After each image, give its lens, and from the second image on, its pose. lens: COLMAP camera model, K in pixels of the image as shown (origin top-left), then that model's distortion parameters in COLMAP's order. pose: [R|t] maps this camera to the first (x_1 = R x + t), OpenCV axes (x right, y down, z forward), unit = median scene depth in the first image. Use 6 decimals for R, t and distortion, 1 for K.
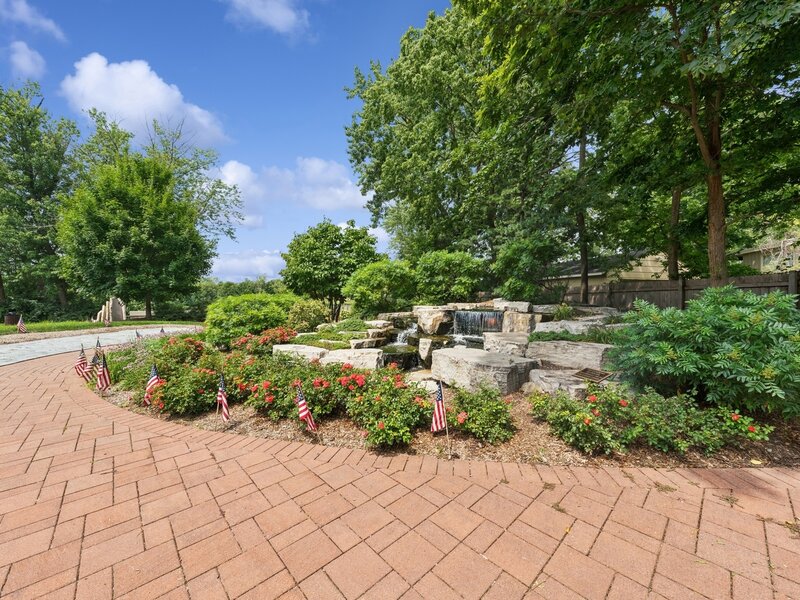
lens RADIAL K [[307.0, 0, 400.0], [0, 307.0, 300.0], [0, 0, 1]] dist [-0.000031, 0.000099]
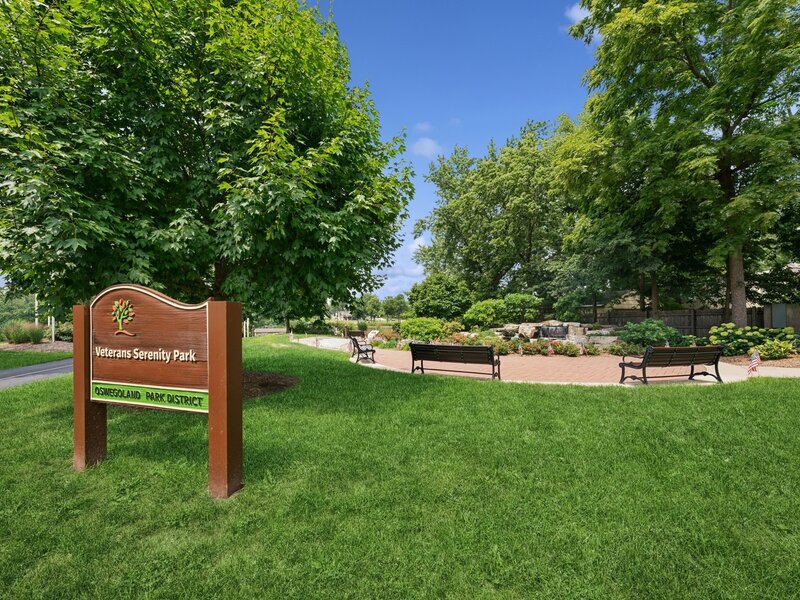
lens RADIAL K [[307.0, 0, 400.0], [0, 307.0, 300.0], [0, 0, 1]] dist [-0.000031, 0.000099]
pose [[0.999129, 0.001513, 0.041707, -0.975008], [0.001304, 0.997723, -0.067427, -0.006846], [-0.041714, 0.067423, 0.996852, -1.190941]]
